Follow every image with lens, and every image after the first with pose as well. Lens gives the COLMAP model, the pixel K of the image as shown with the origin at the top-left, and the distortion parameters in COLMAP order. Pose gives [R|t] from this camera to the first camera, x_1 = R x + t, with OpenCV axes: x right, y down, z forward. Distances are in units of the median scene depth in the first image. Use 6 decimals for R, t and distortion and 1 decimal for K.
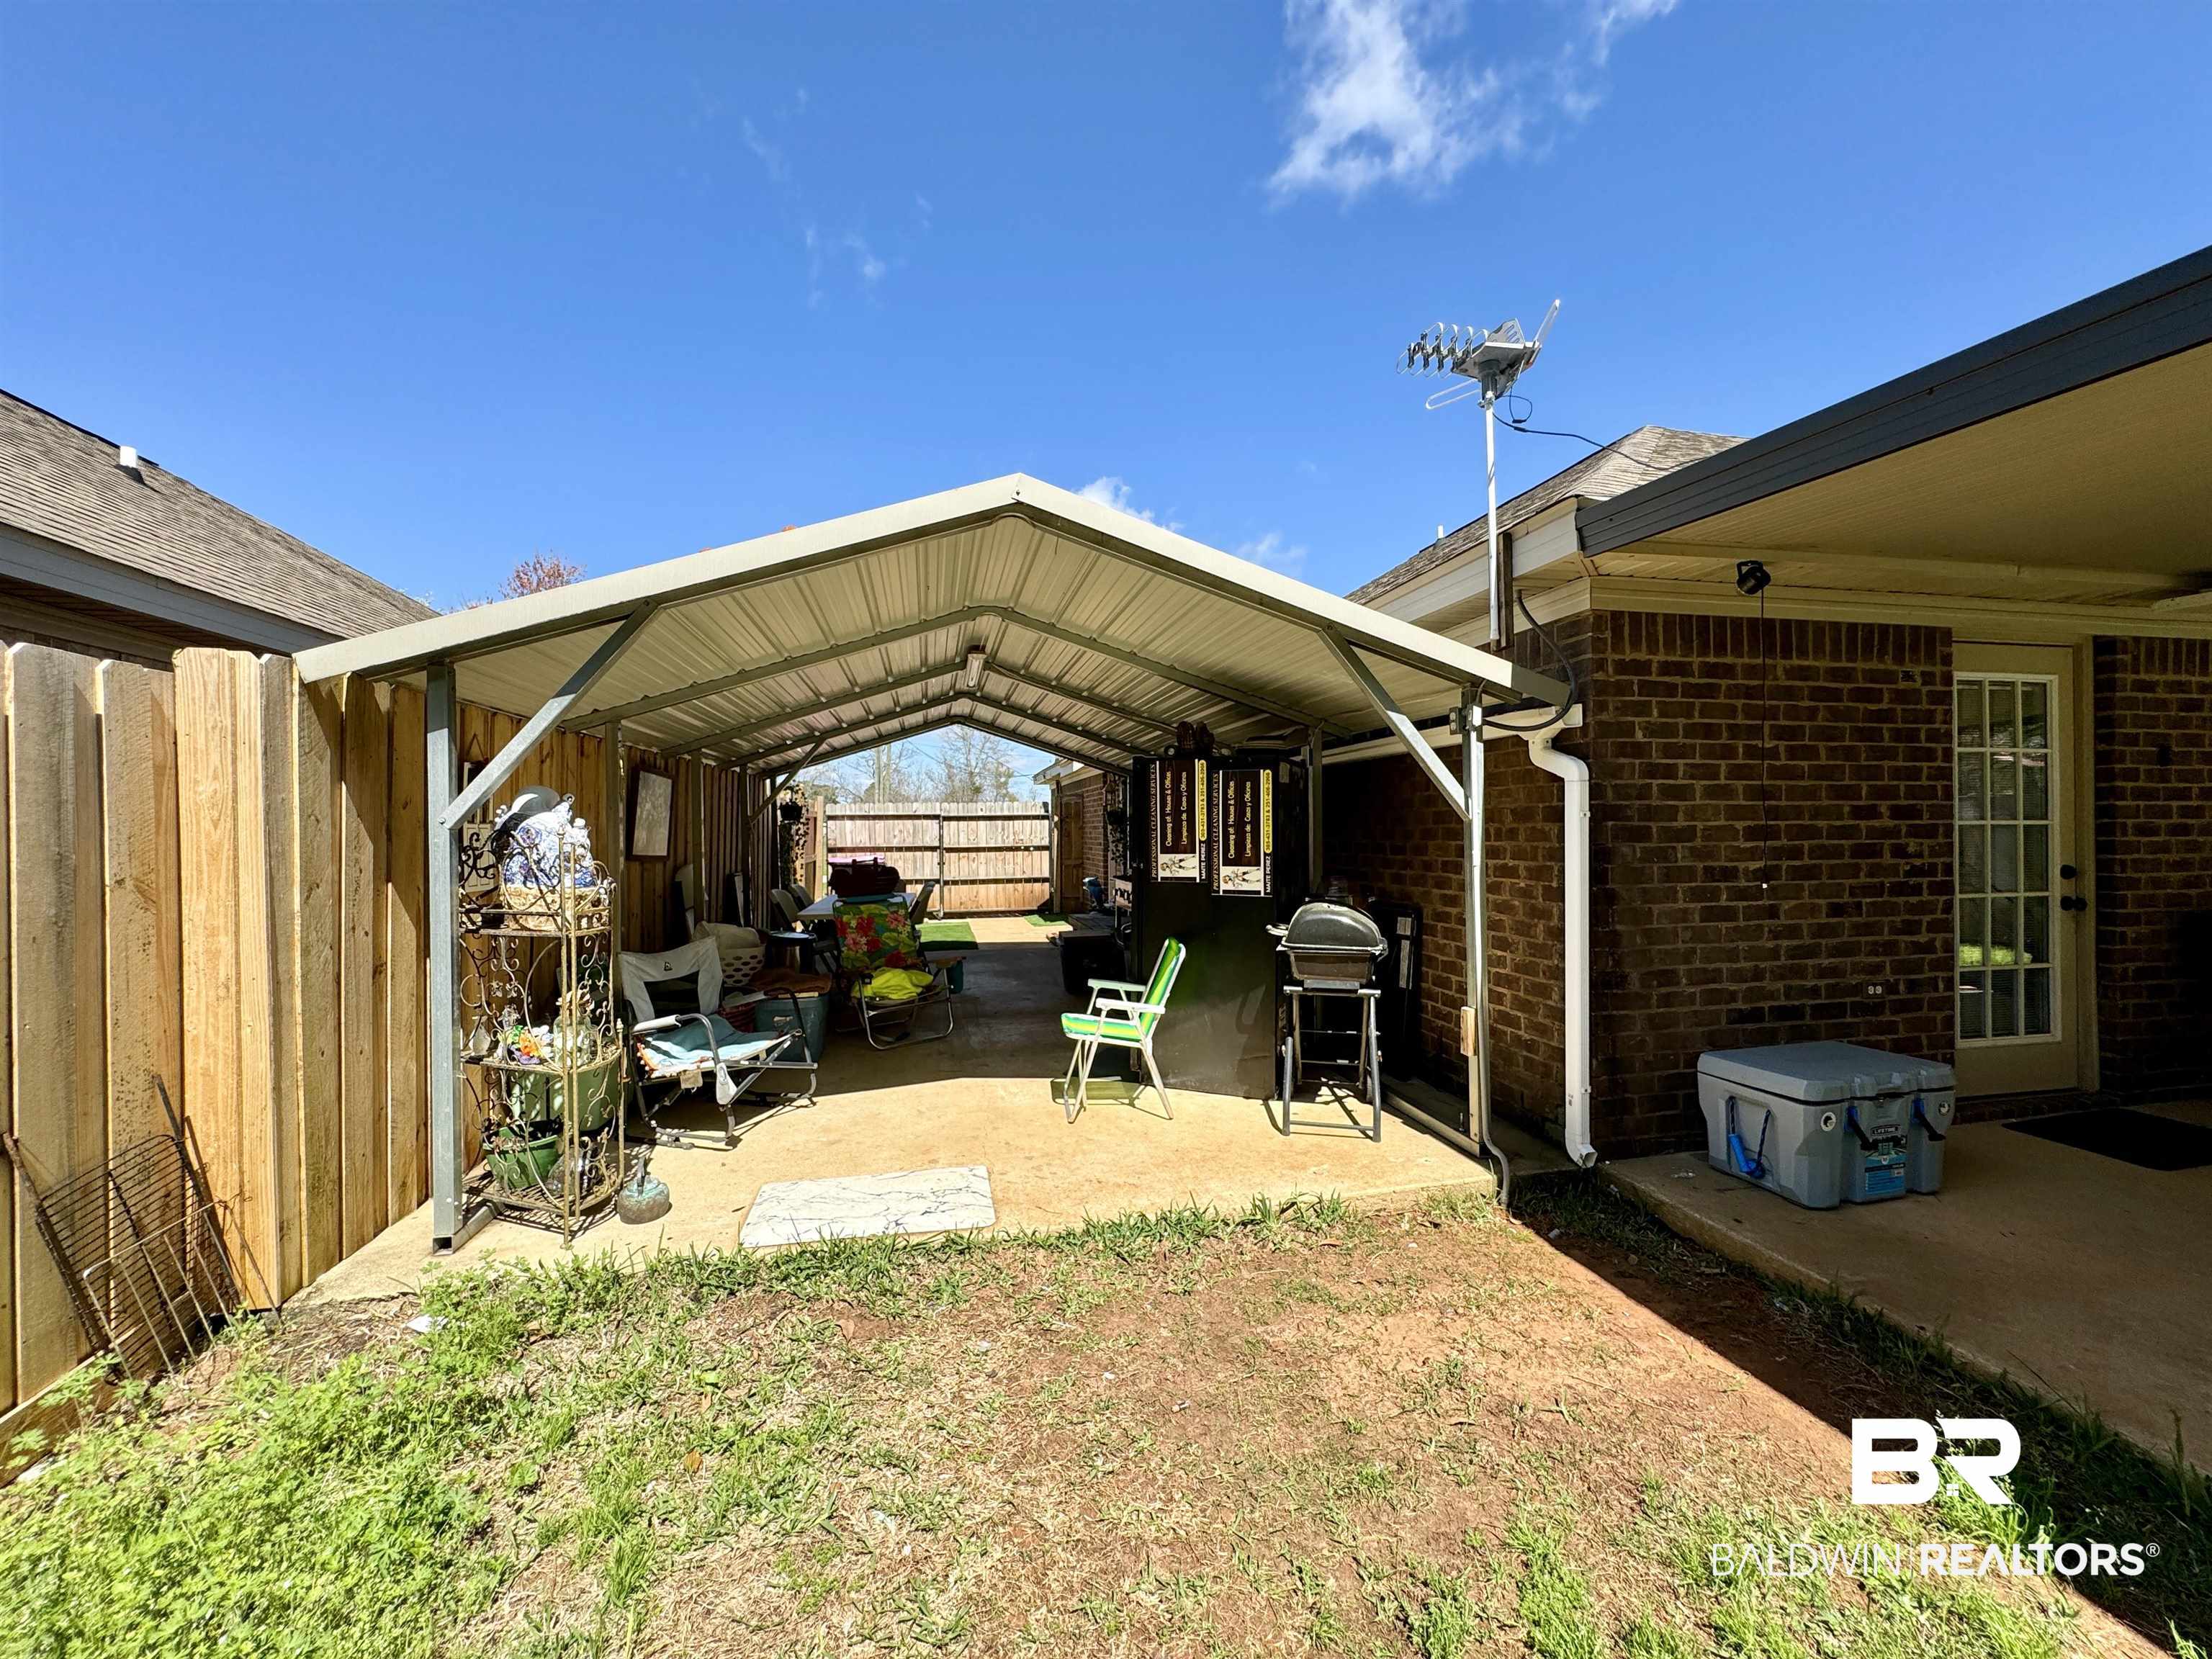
lens RADIAL K [[884.6, 0, 1105.8], [0, 884.6, 826.4], [0, 0, 1]] dist [0.000447, 0.000234]
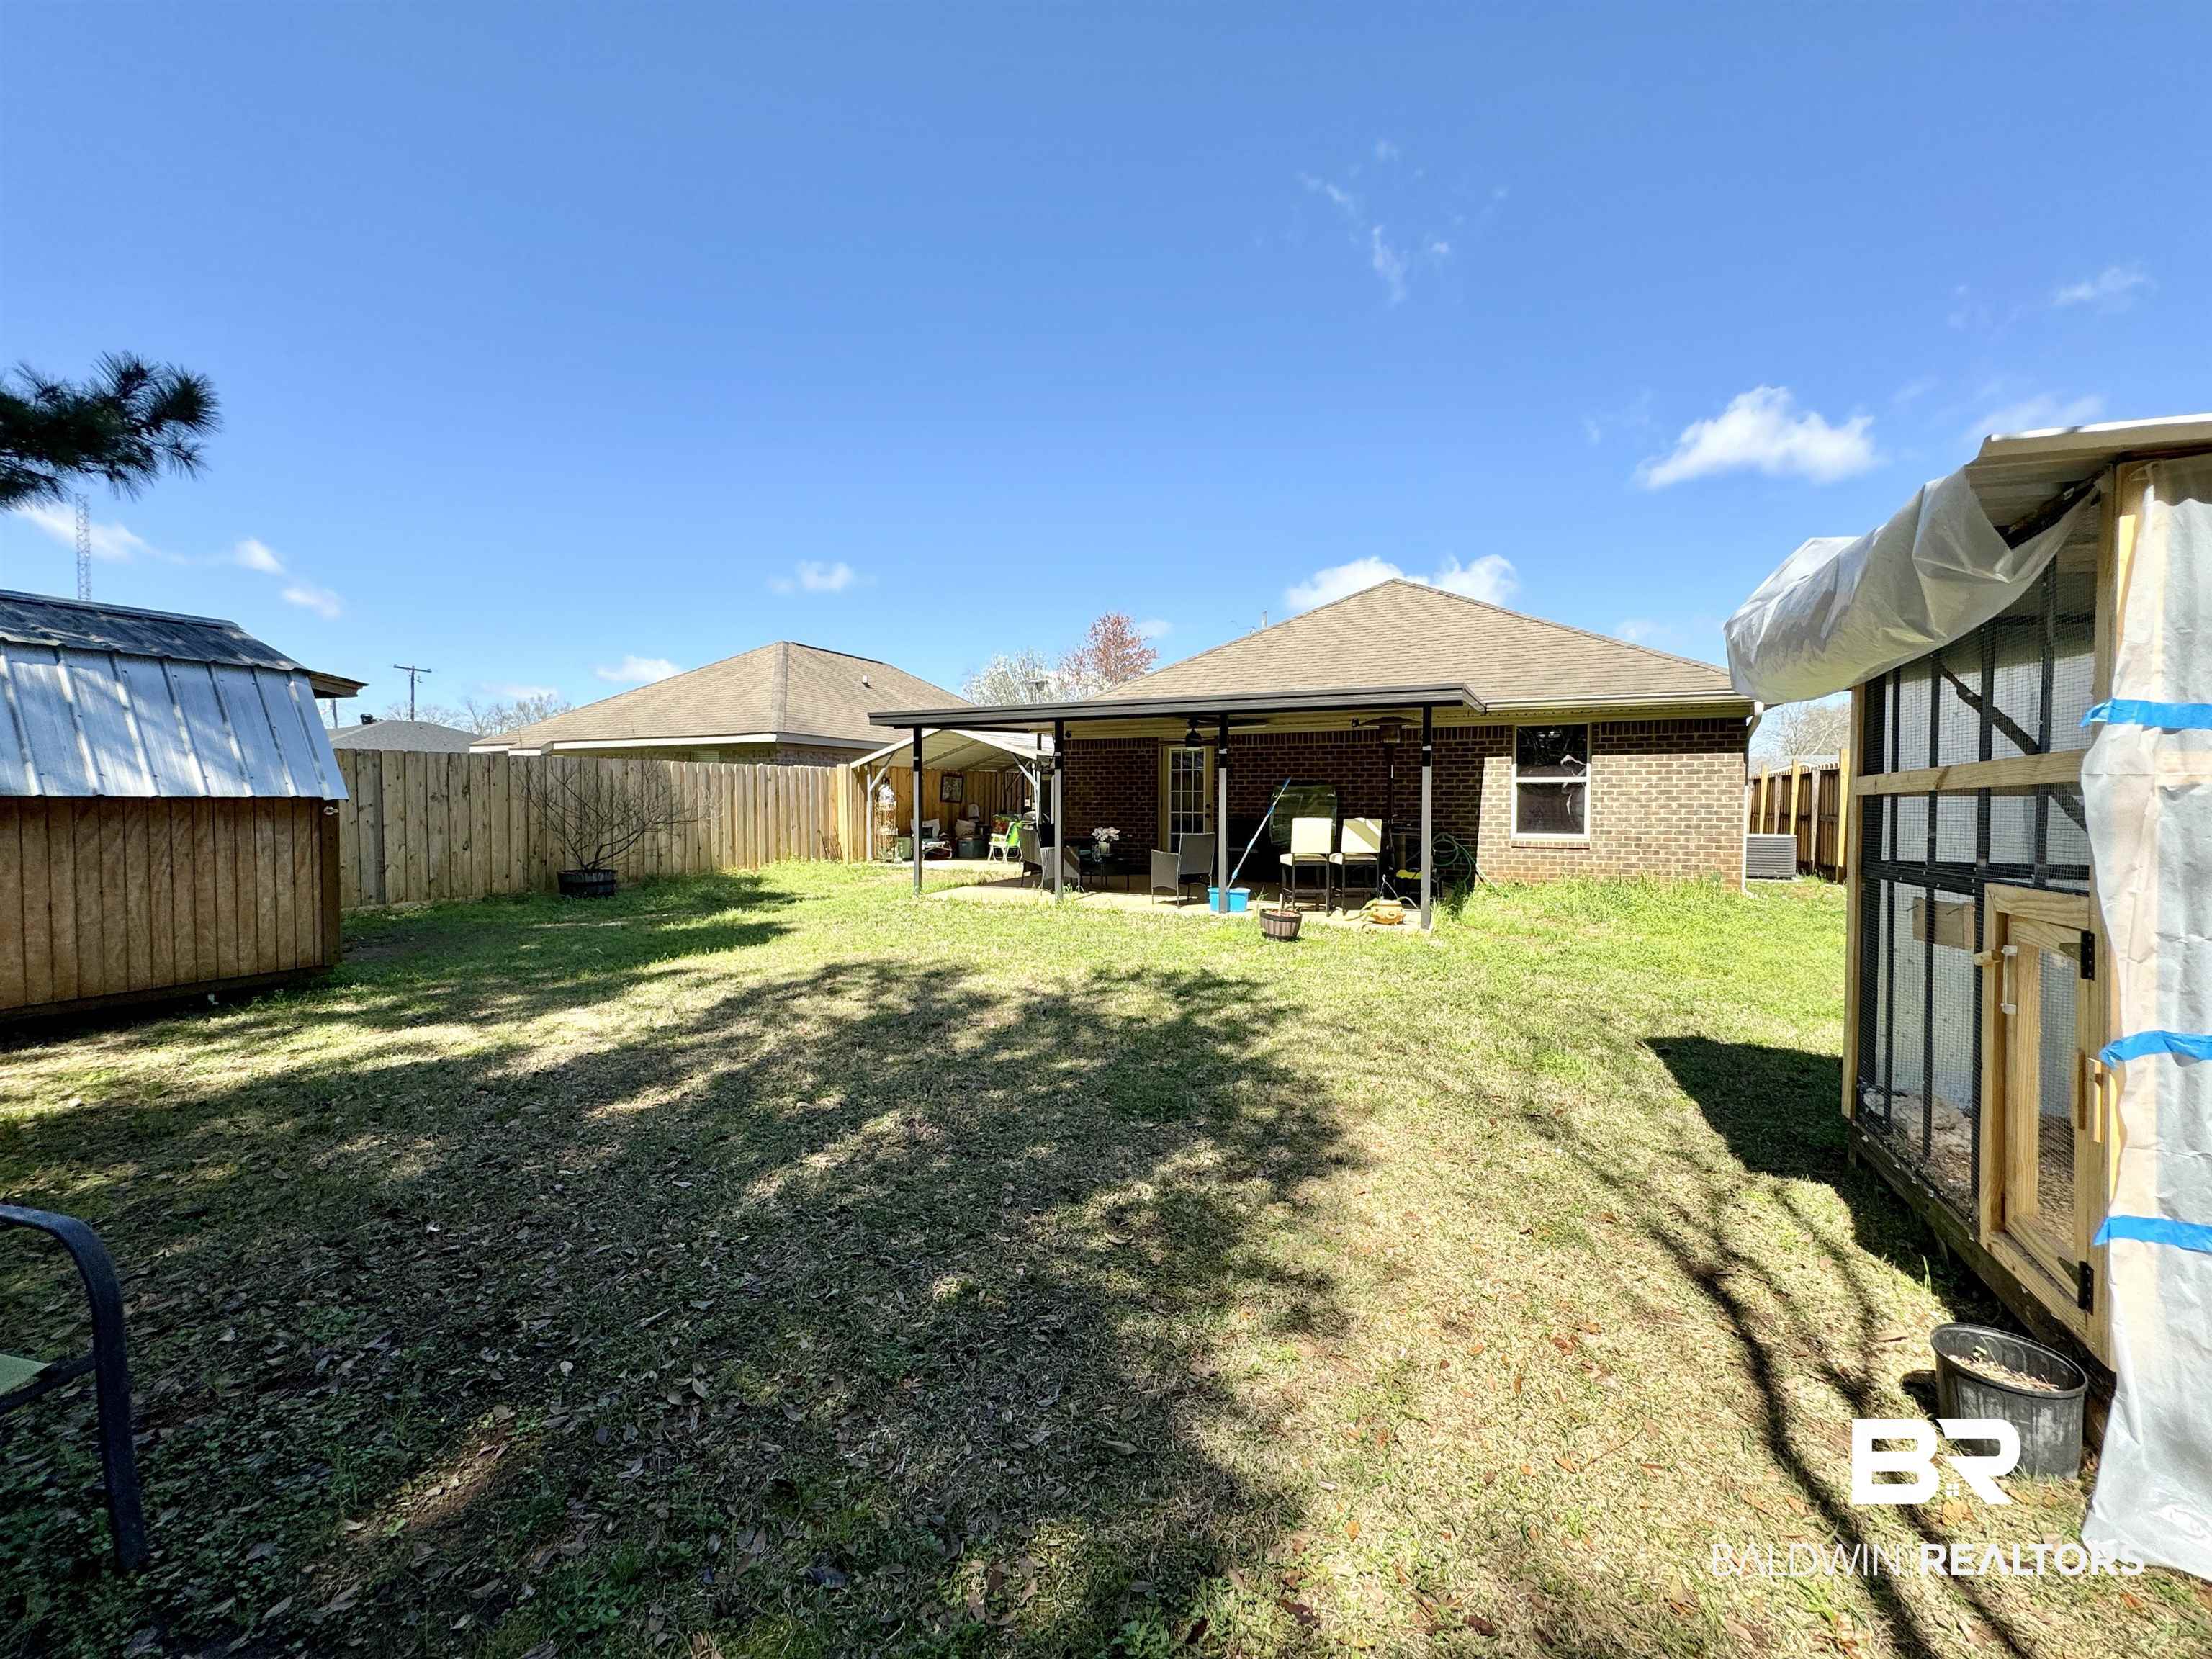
lens RADIAL K [[884.6, 0, 1105.8], [0, 884.6, 826.4], [0, 0, 1]] dist [0.000447, 0.000234]
pose [[0.800561, 0.023352, -0.598796, 4.175602], [-0.007226, 0.999544, 0.029319, 0.055277], [0.599208, -0.019145, 0.800365, -2.862881]]
